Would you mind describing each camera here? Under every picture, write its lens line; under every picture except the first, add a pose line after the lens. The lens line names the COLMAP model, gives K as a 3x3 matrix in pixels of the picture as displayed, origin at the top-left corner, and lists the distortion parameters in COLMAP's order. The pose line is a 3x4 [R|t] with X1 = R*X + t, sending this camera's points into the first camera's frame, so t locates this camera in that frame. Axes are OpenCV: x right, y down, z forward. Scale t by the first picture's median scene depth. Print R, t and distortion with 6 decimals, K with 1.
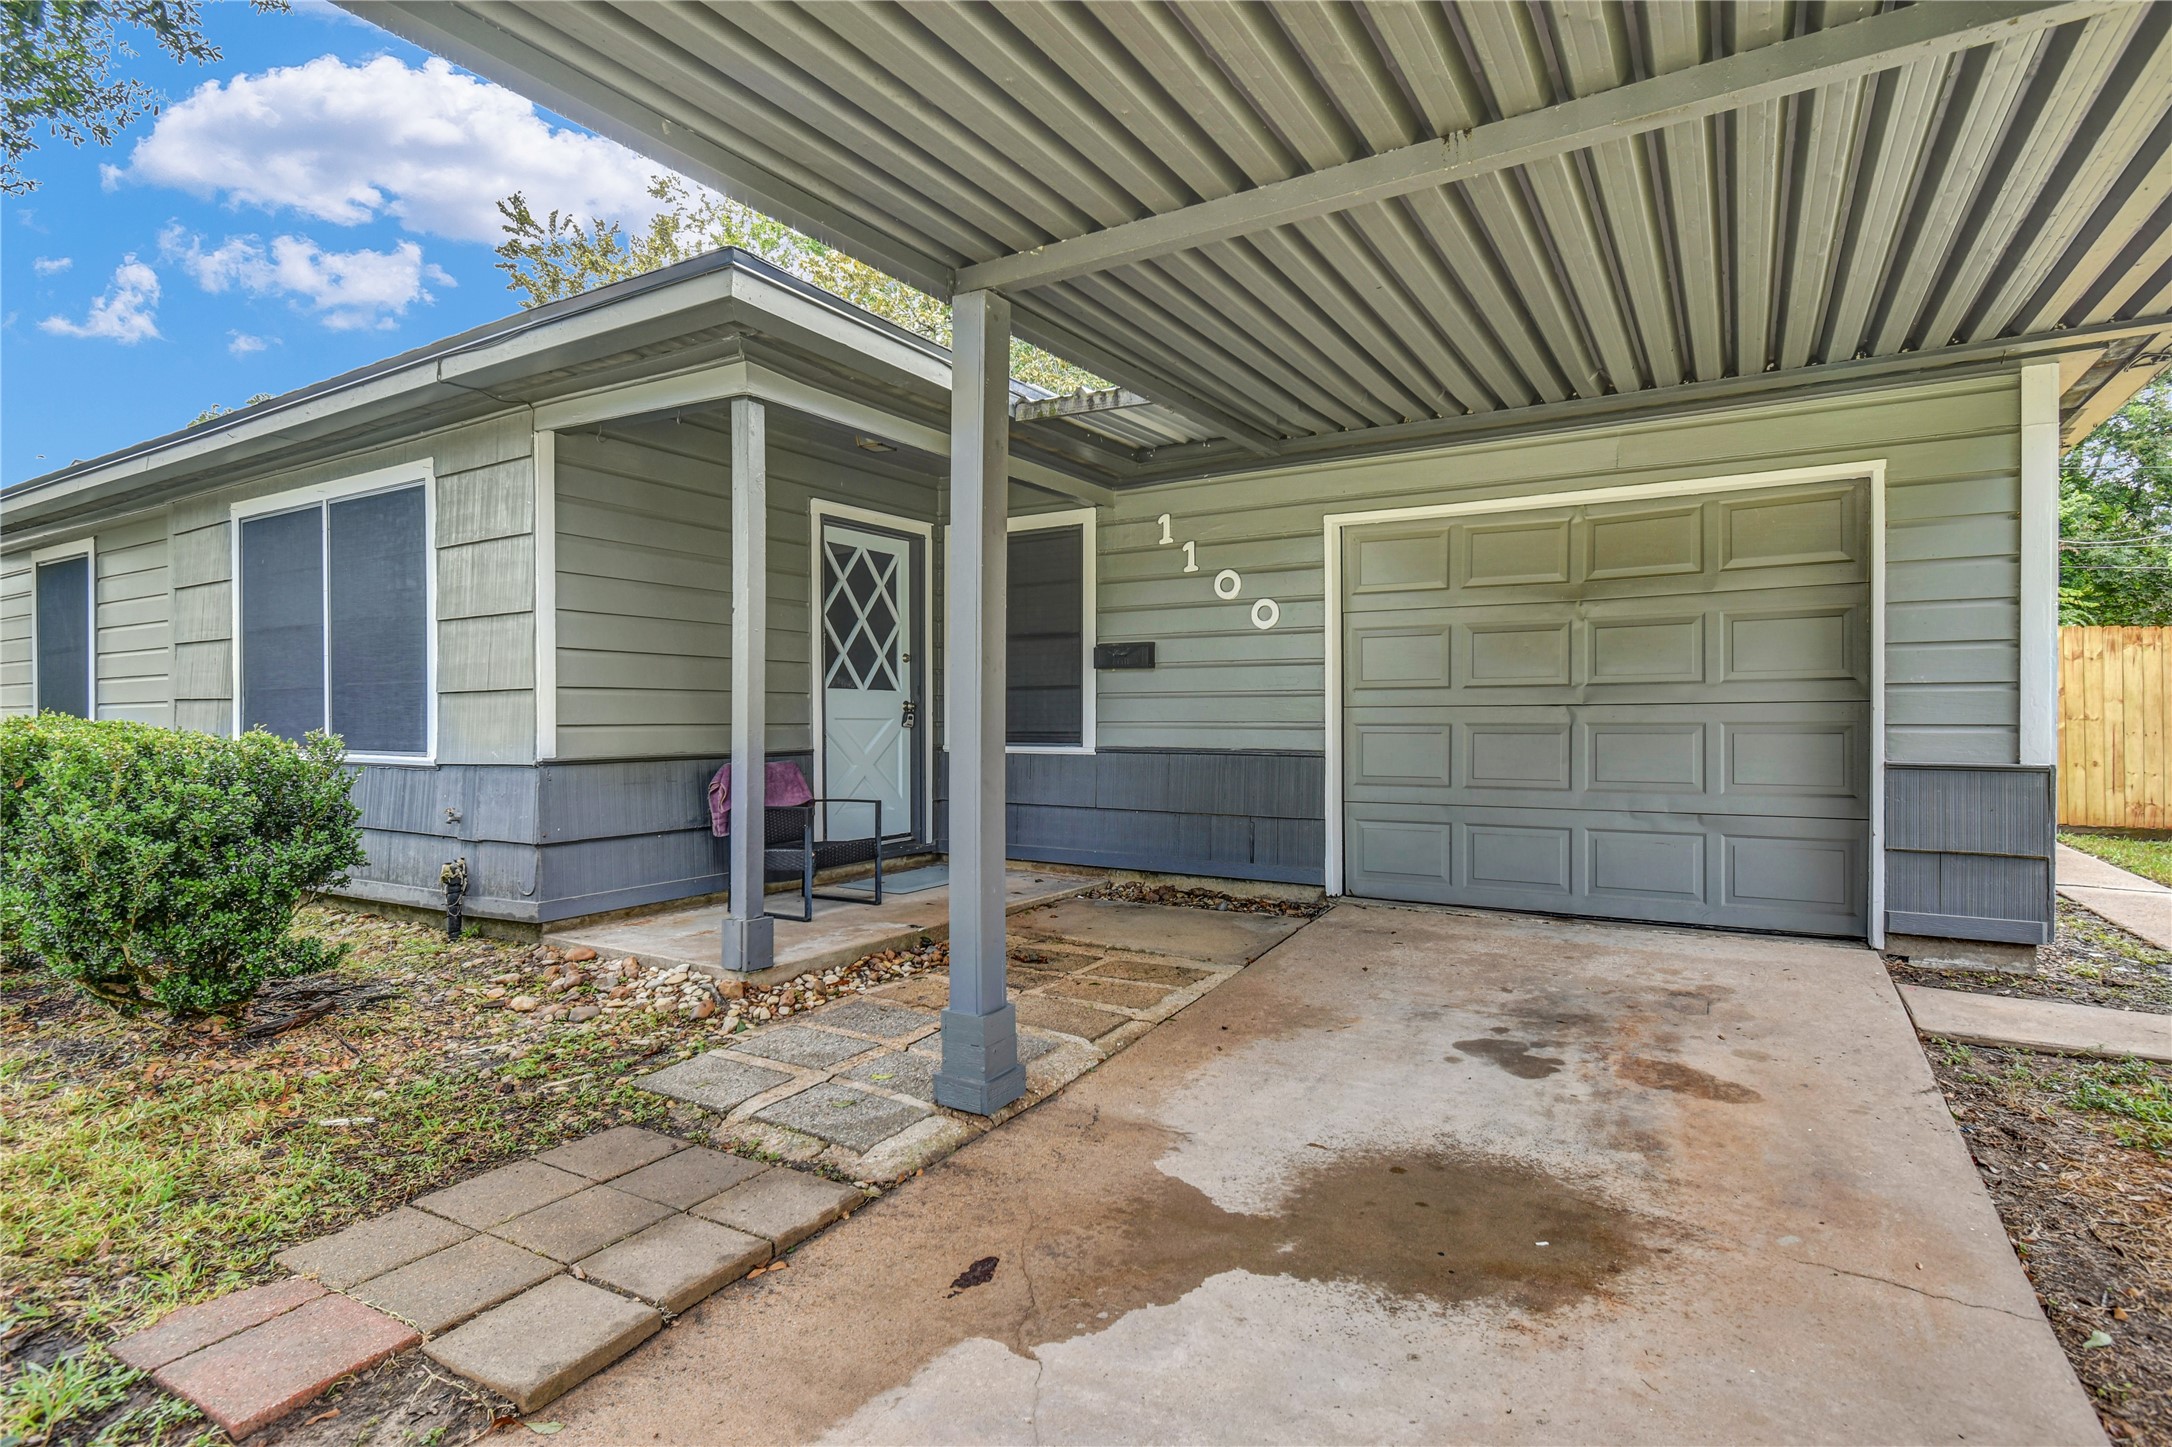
lens RADIAL K [[1090.1, 0, 1078.5], [0, 1090.1, 719.3], [0, 0, 1]] dist [-0.000552, -0.001484]
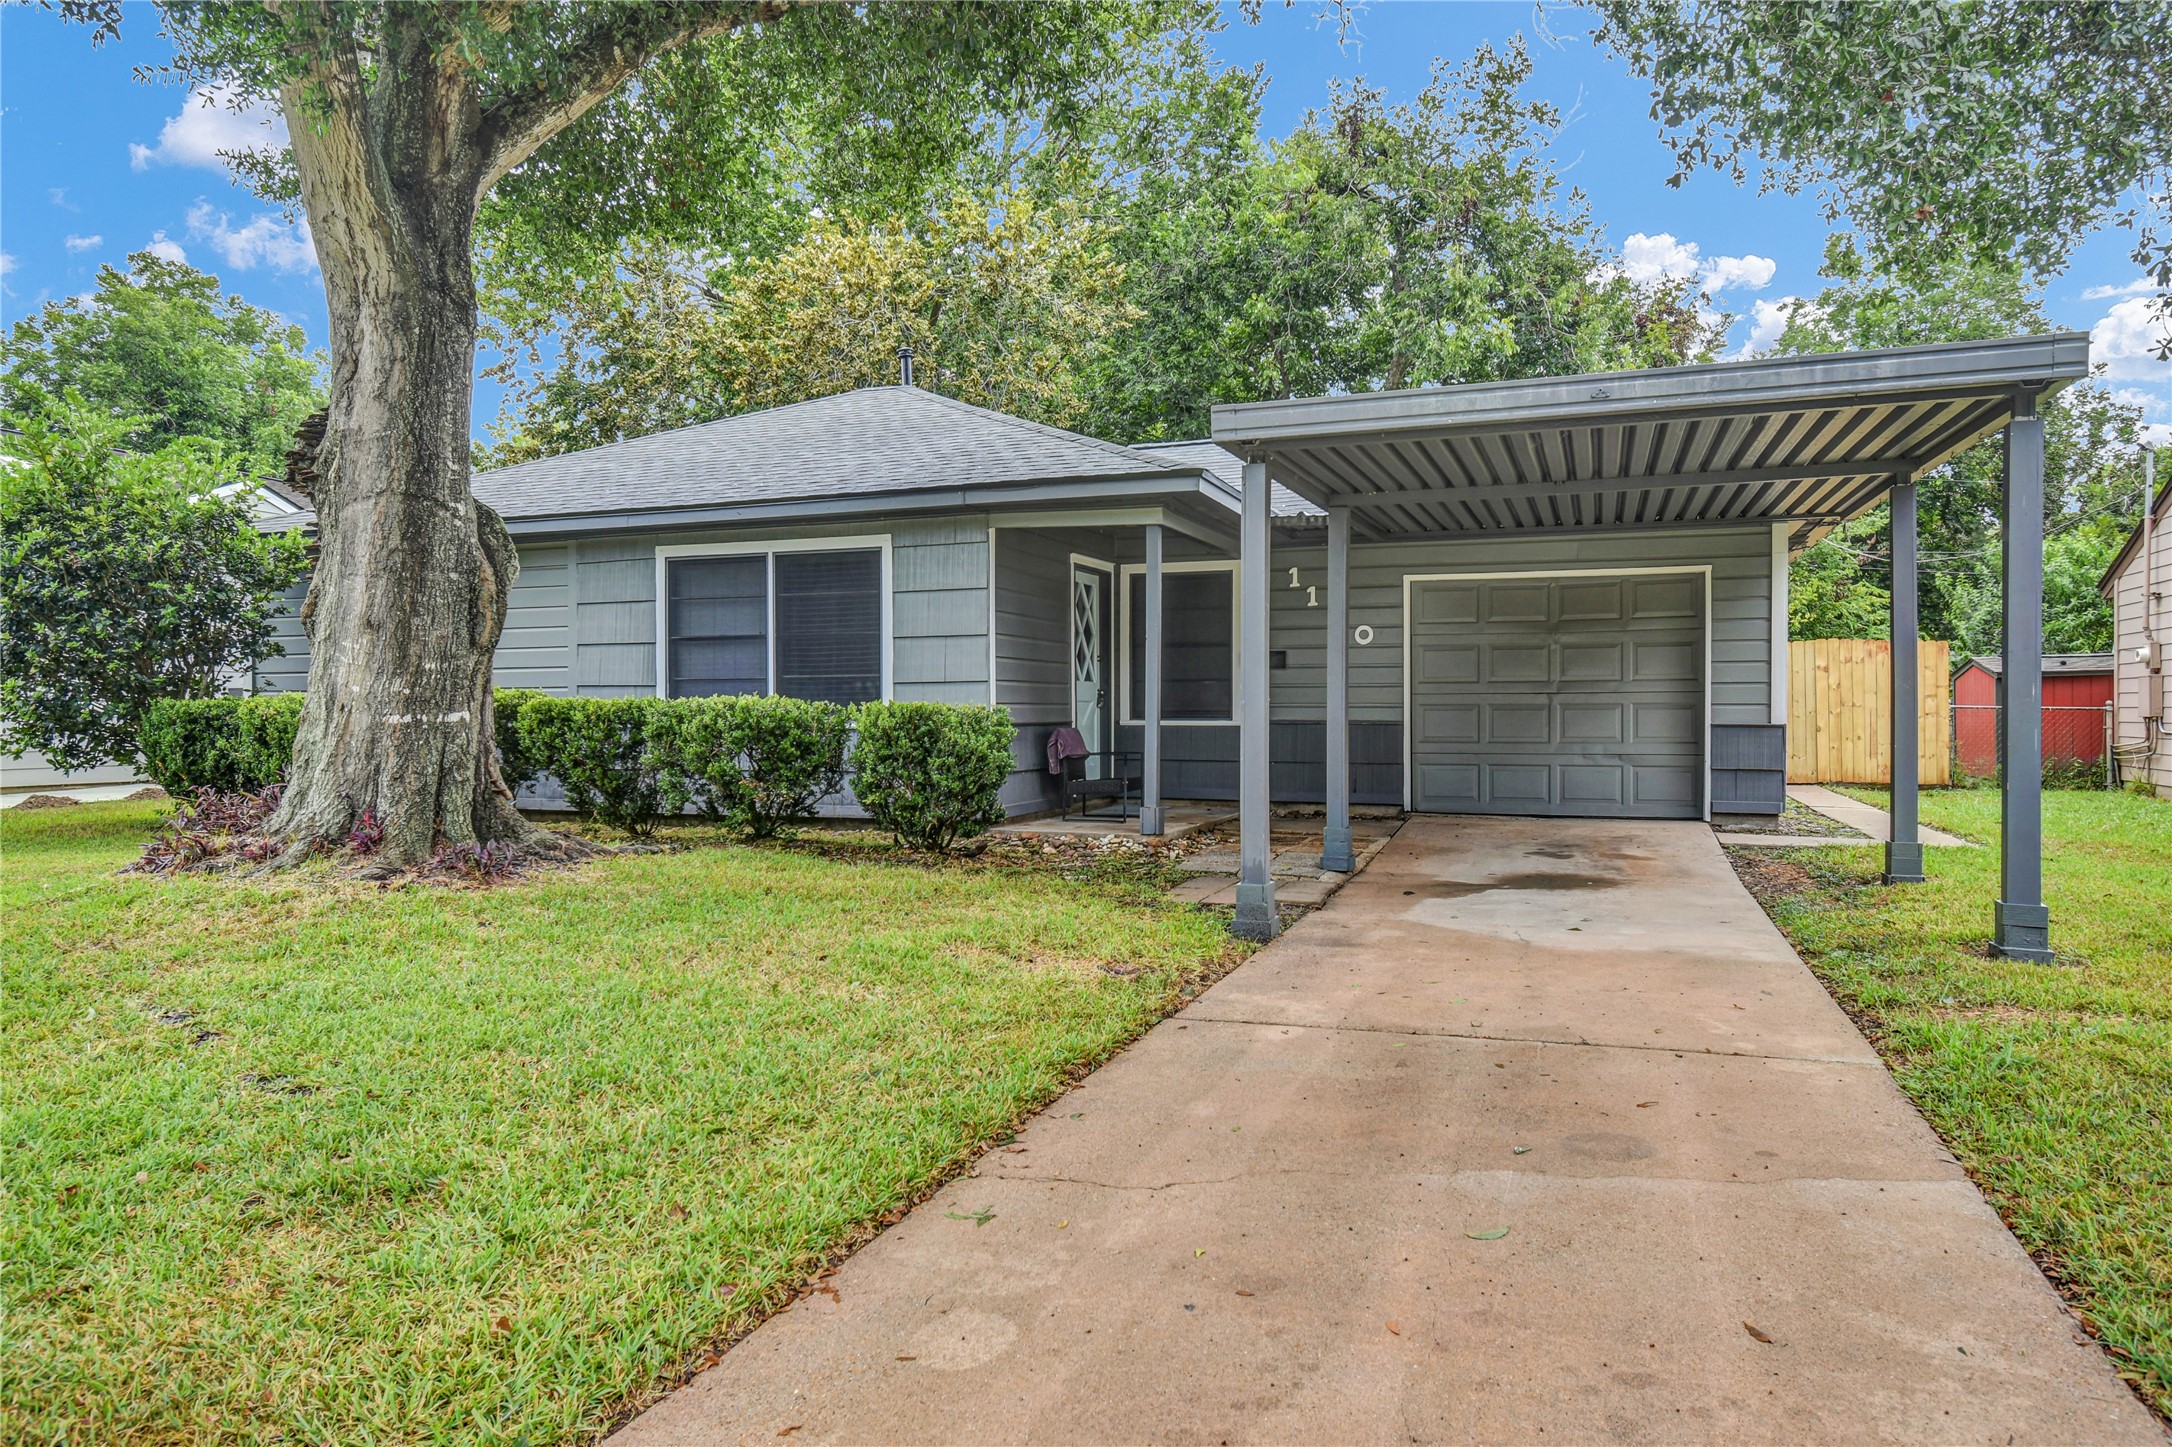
lens RADIAL K [[1399.5, 0, 1089.6], [0, 1399.5, 716.3], [0, 0, 1]] dist [0.007470, 0.000270]
pose [[0.980920, 0.000092, 0.194409, -0.694776], [-0.000817, 0.999993, 0.003649, 0.015867], [-0.194408, -0.003738, 0.980914, -1.033347]]
